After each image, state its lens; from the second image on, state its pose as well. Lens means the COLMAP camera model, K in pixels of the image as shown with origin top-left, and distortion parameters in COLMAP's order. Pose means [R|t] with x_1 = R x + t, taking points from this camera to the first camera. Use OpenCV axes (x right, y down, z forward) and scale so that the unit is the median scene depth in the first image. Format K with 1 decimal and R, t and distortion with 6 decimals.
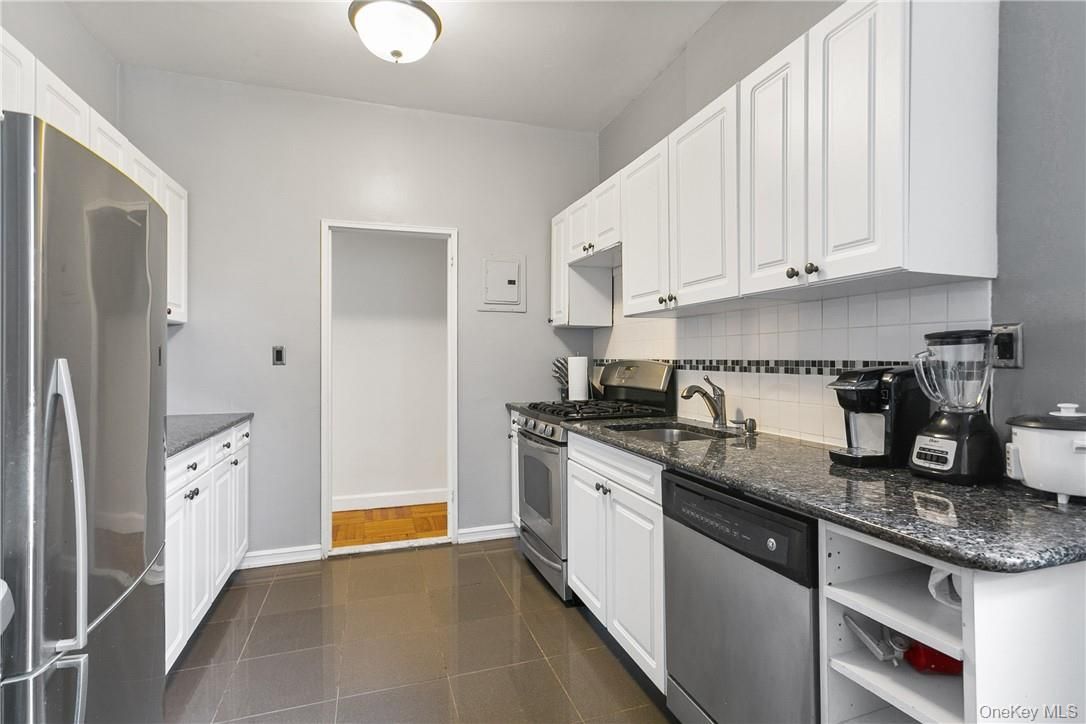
lens RADIAL K [[514.8, 0, 538.7], [0, 514.8, 356.0], [0, 0, 1]] dist [0.006094, 0.000892]
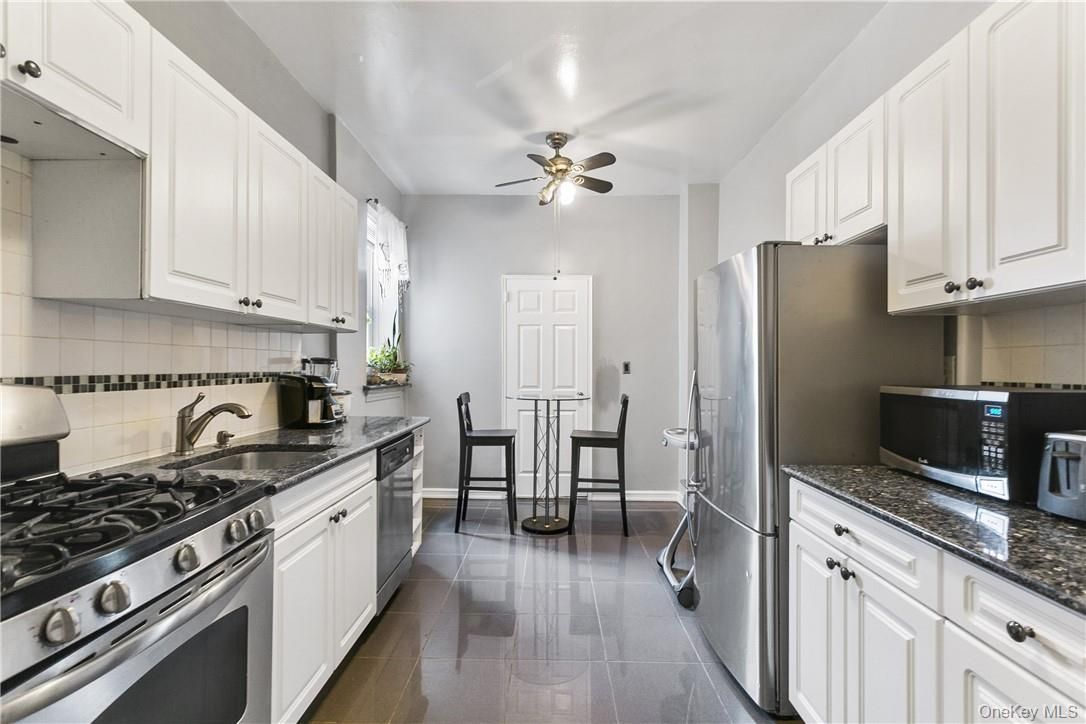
lens RADIAL K [[514.8, 0, 537.8], [0, 514.8, 364.4], [0, 0, 1]] dist [0.006094, 0.000892]
pose [[-0.938469, 0.006166, 0.345308, -0.509142], [0.004154, 0.999970, -0.006568, -0.000021], [-0.345338, -0.004729, -0.938467, 1.705776]]
